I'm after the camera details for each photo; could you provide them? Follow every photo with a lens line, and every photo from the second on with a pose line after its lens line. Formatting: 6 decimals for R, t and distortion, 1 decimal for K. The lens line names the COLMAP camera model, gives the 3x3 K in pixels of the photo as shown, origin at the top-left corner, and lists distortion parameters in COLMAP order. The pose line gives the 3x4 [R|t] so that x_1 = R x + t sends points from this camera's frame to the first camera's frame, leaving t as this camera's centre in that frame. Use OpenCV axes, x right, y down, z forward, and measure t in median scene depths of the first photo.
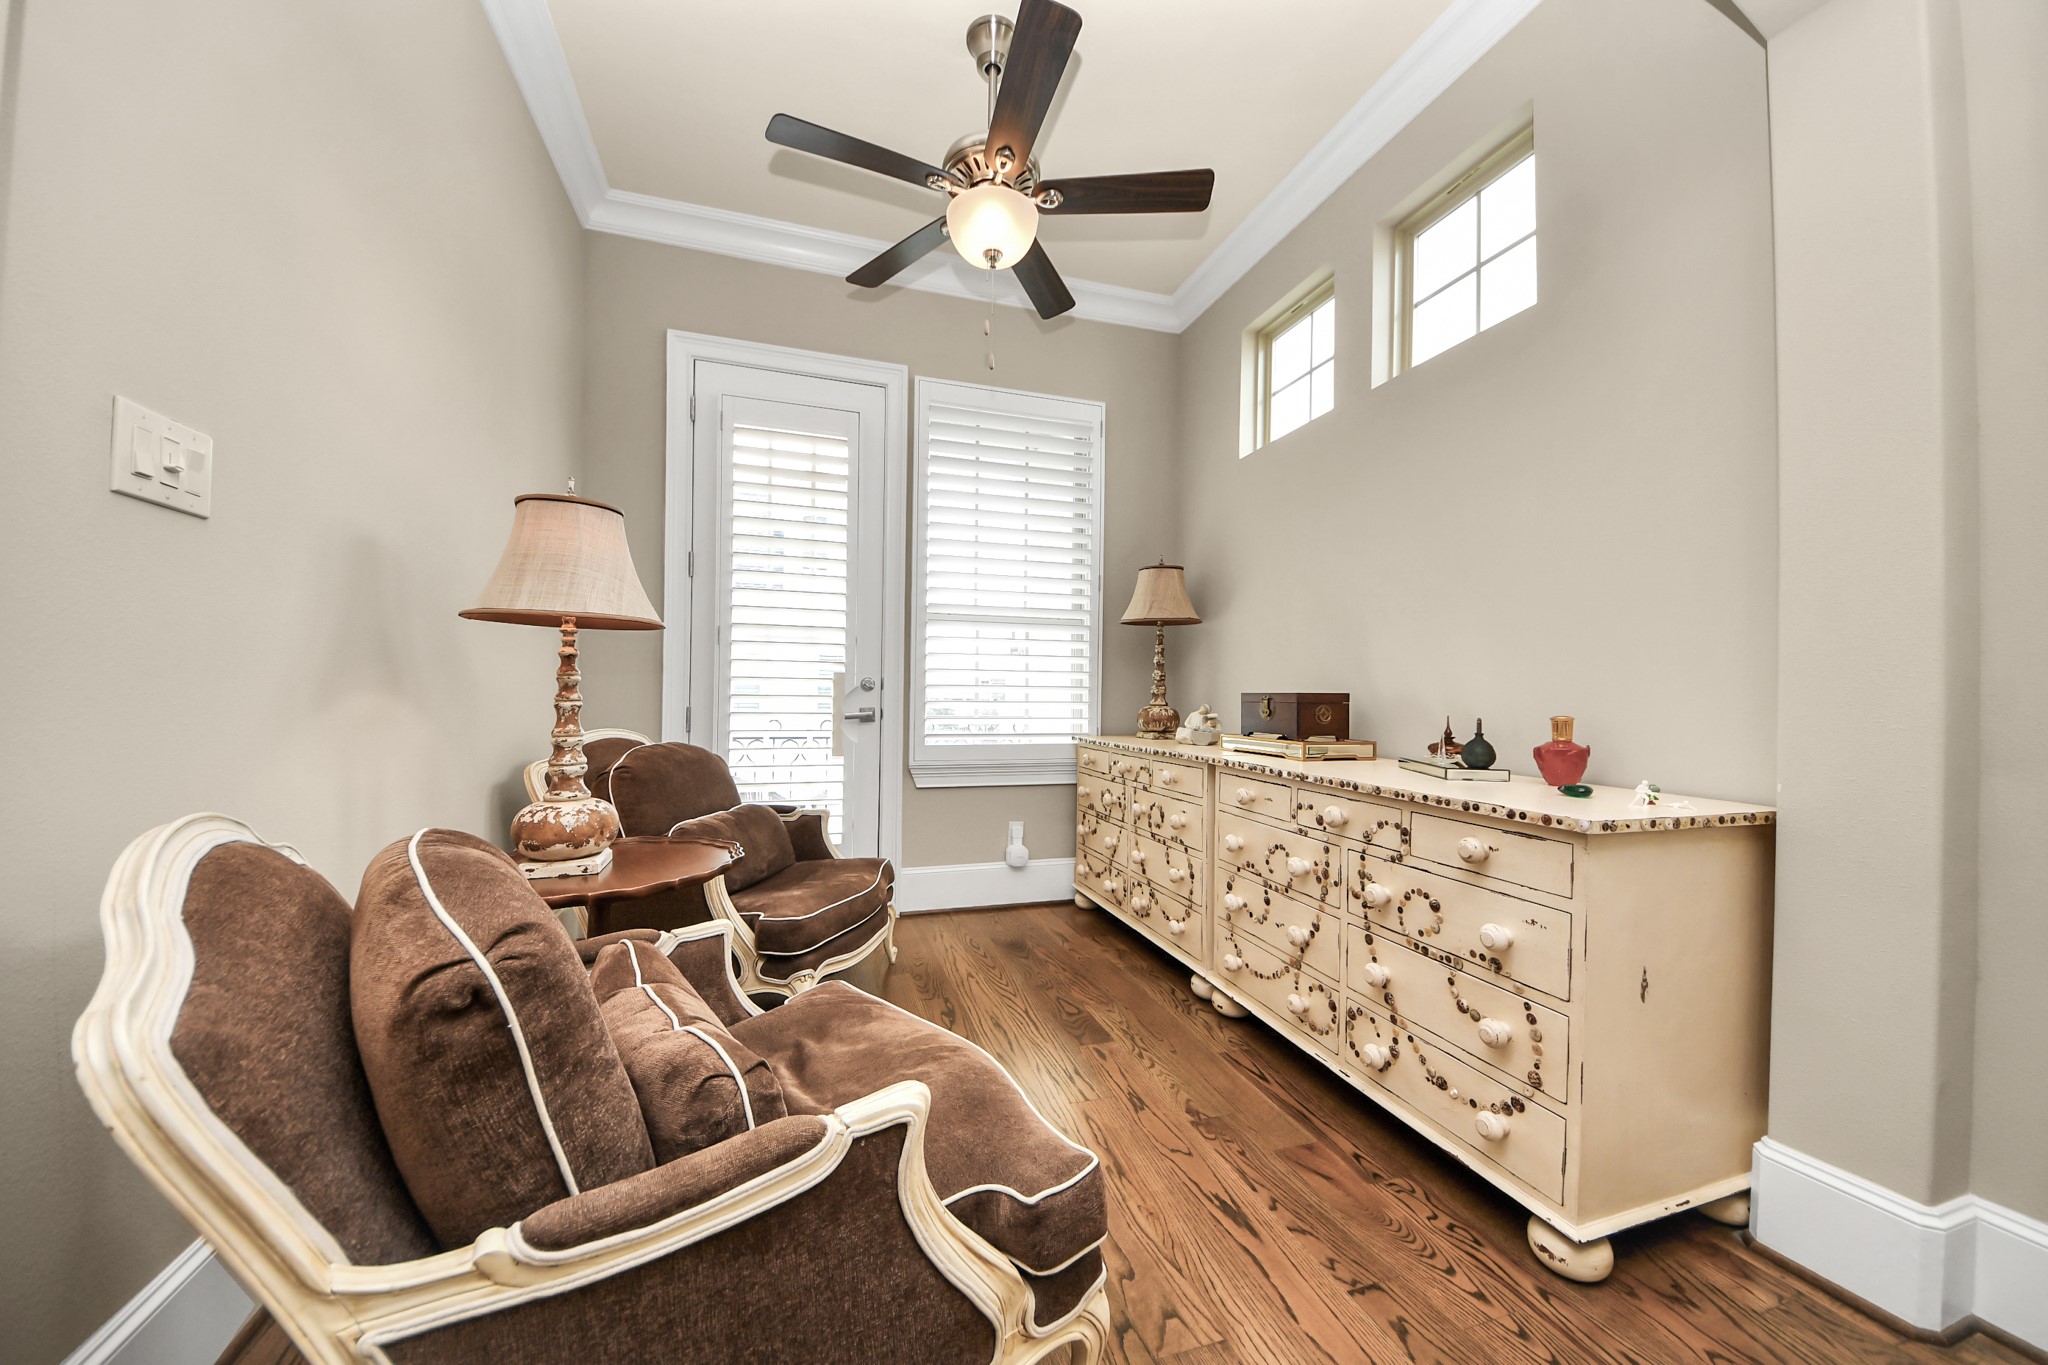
lens RADIAL K [[718.7, 0, 1022.4], [0, 718.7, 692.0], [0, 0, 1]] dist [-0.010874, -0.000576]
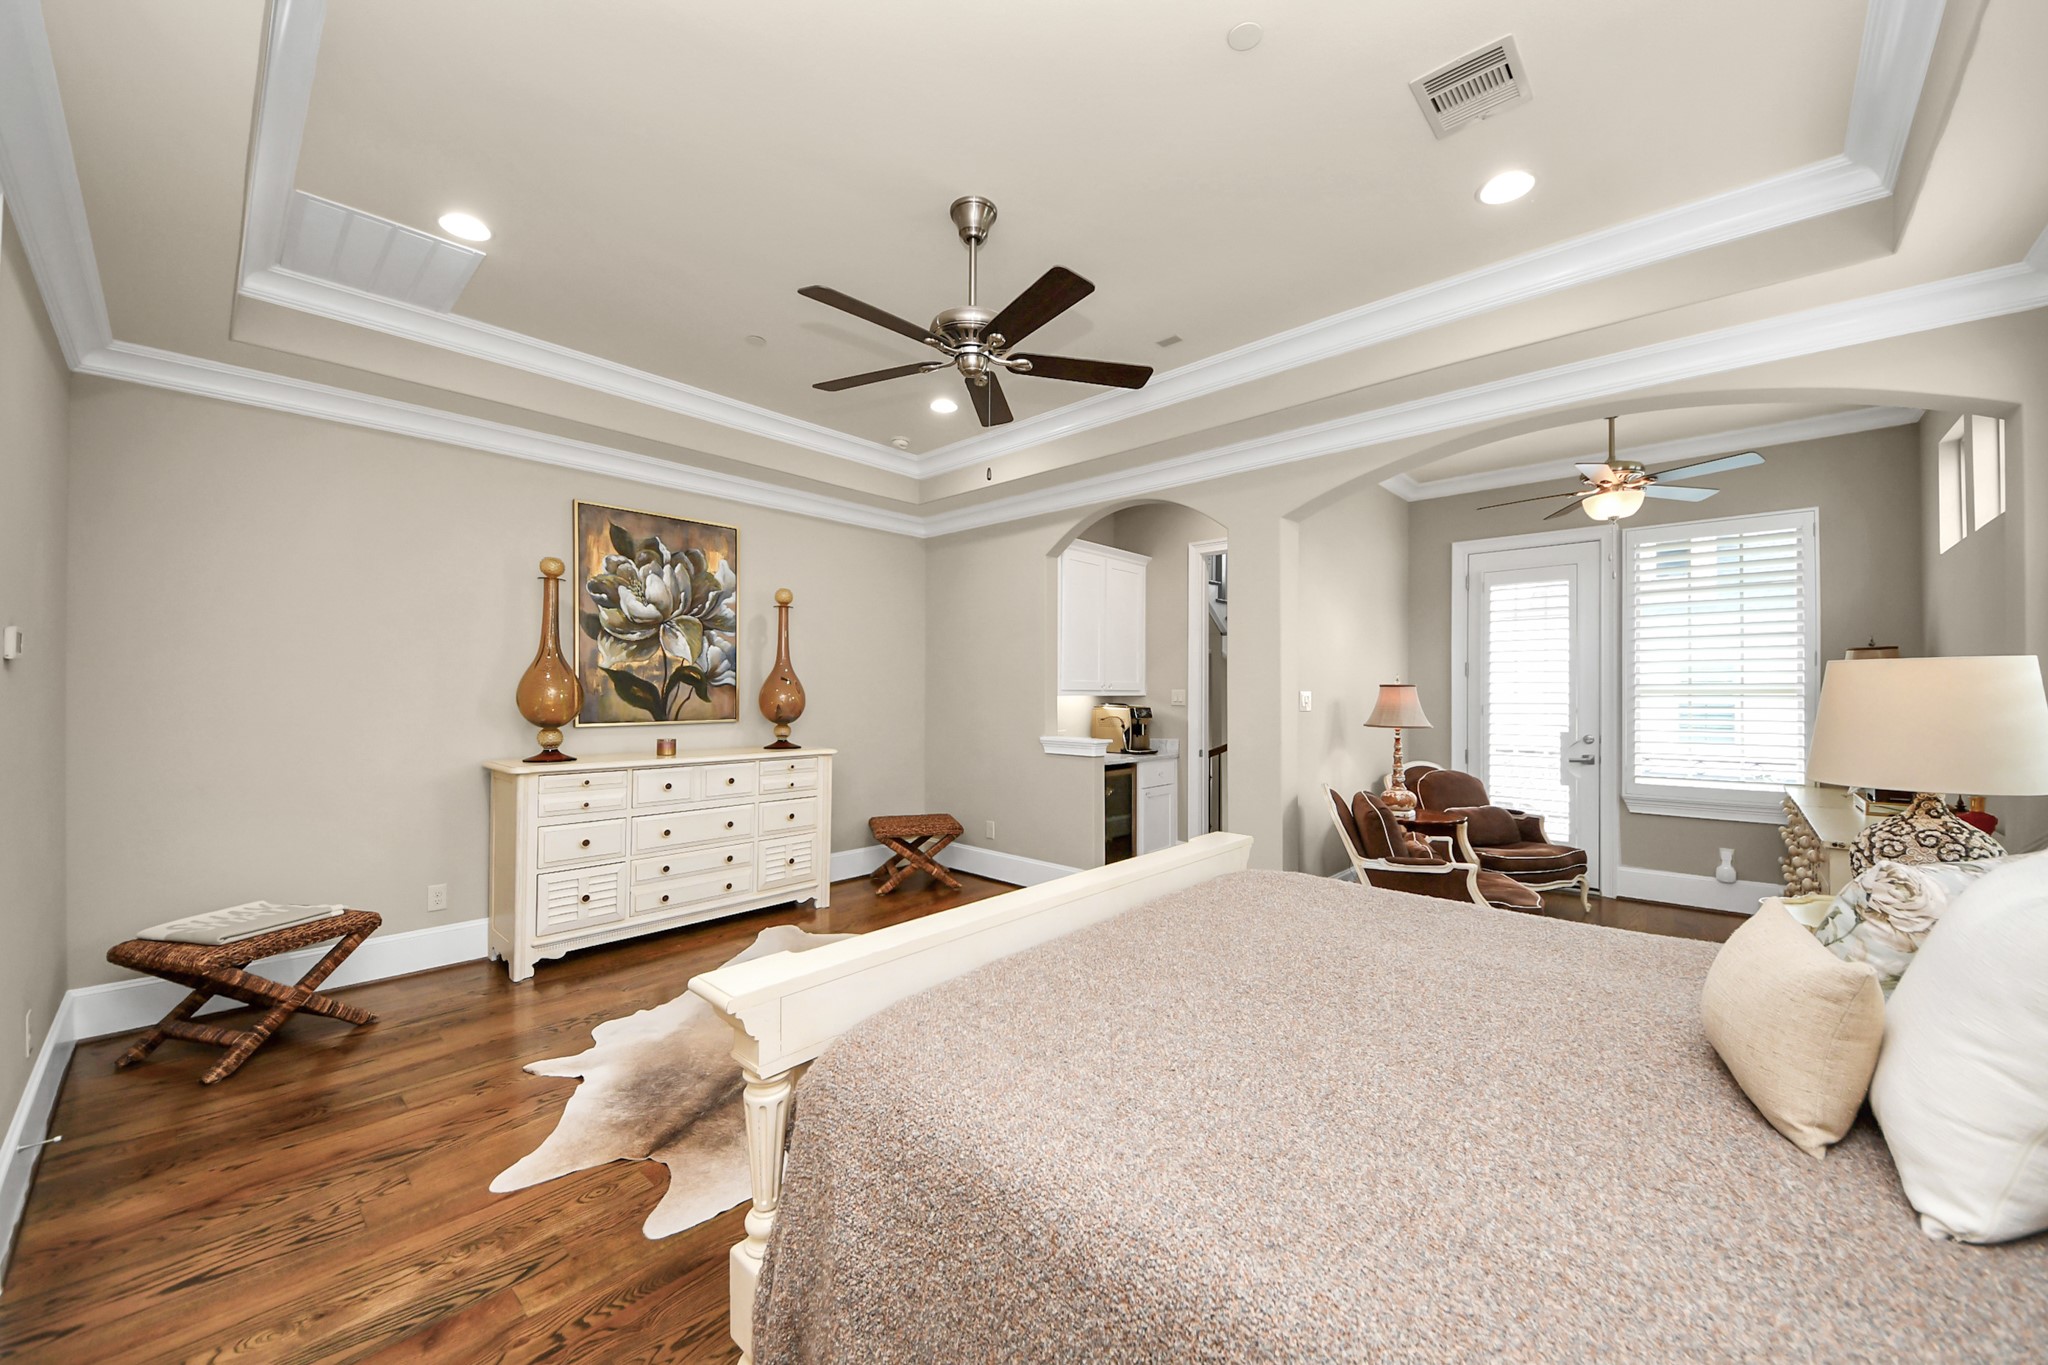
lens RADIAL K [[743.8, 0, 1040.3], [0, 743.8, 694.2], [0, 0, 1]] dist [0.000884, -0.006622]
pose [[0.510215, -0.015972, -0.859898, 0.612568], [0.002314, 0.999849, -0.017199, -0.093142], [0.860044, 0.006785, 0.510175, -0.895475]]
